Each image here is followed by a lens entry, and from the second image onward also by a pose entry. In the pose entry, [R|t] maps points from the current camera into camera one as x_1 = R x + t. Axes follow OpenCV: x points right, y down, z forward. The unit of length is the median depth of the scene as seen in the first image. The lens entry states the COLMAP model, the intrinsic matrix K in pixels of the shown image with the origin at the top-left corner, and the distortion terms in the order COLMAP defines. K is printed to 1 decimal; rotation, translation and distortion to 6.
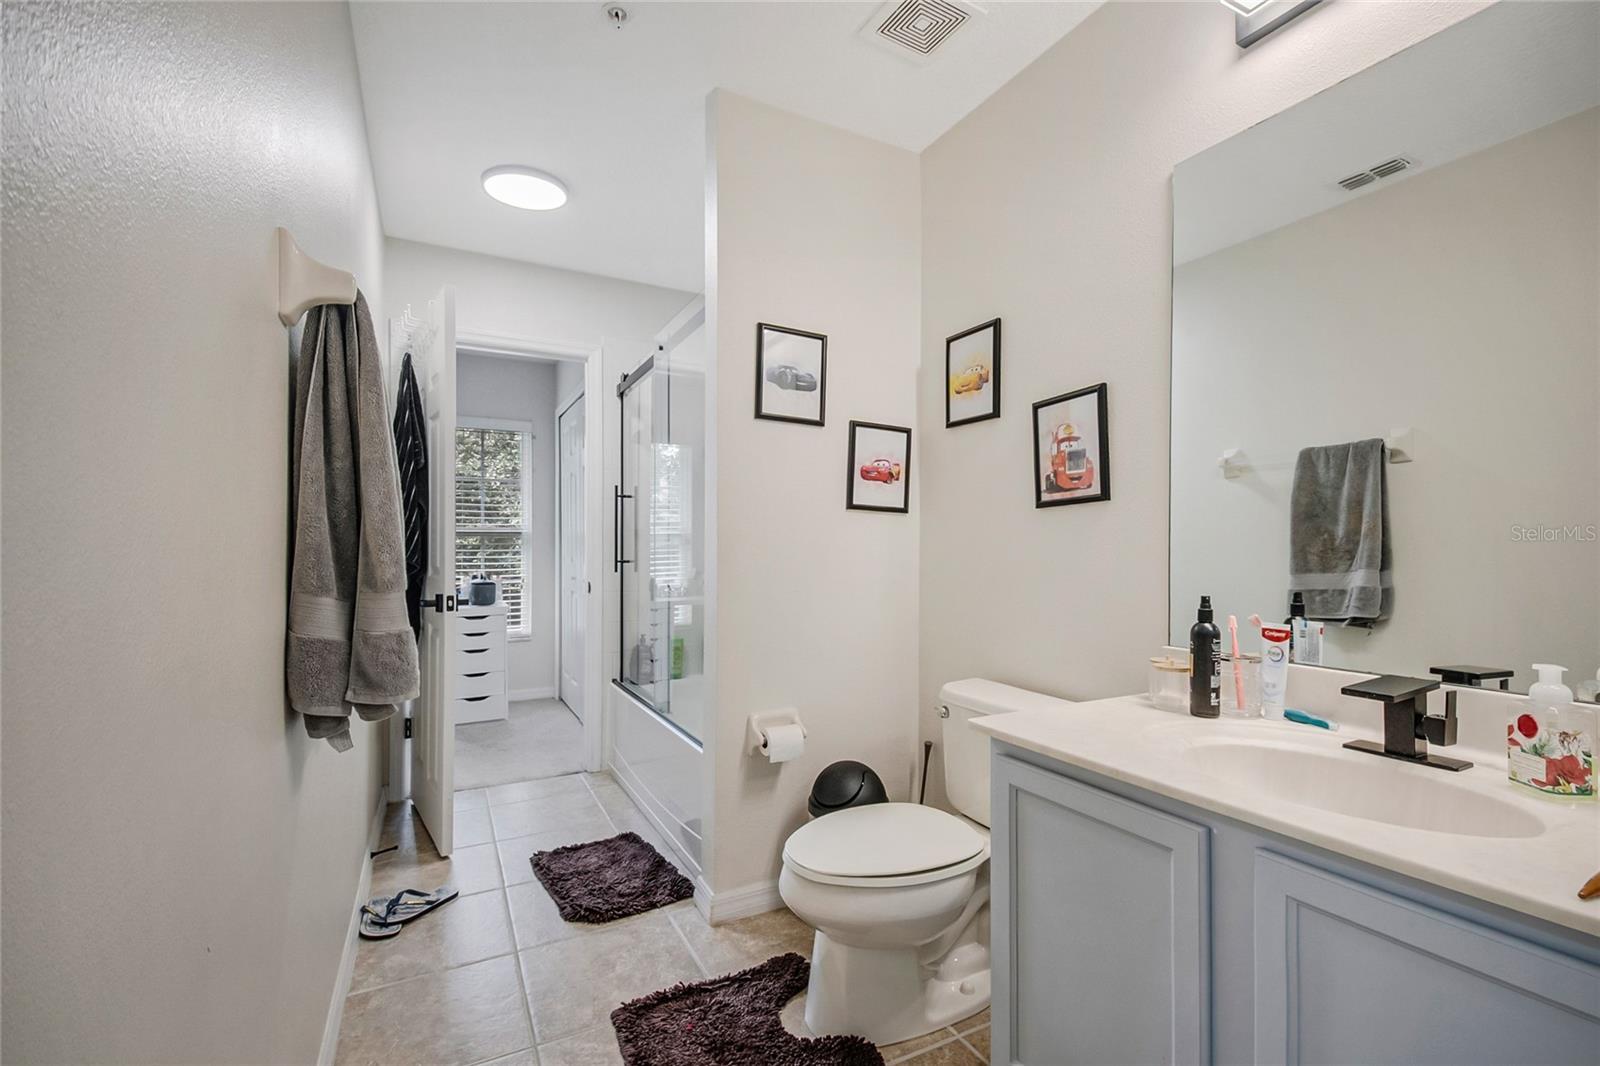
lens RADIAL K [[696.8, 0, 799.4], [0, 696.8, 541.9], [0, 0, 1]] dist [0.000373, -0.000048]
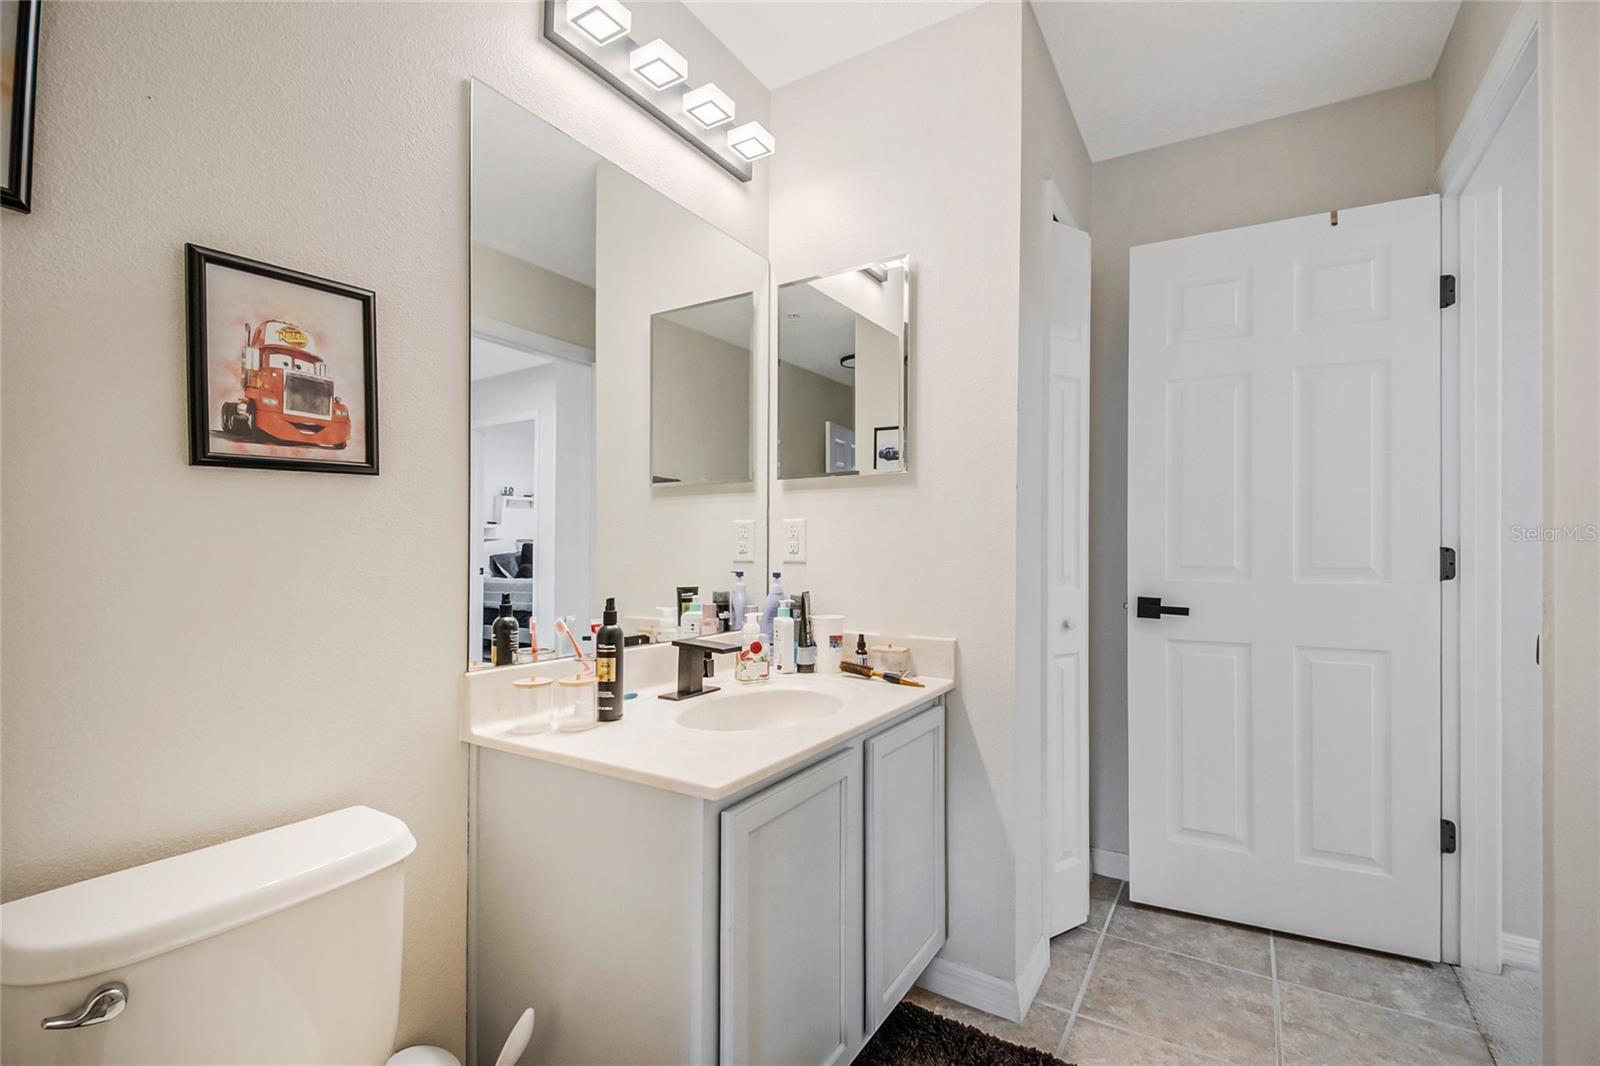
lens RADIAL K [[696.8, 0, 799.3], [0, 696.8, 542.0], [0, 0, 1]] dist [0.000373, -0.000048]
pose [[-0.497267, 0.005318, 0.867581, -0.297842], [-0.011294, 0.999857, -0.012602, 0.006166], [-0.867524, -0.016065, -0.497136, 0.926049]]
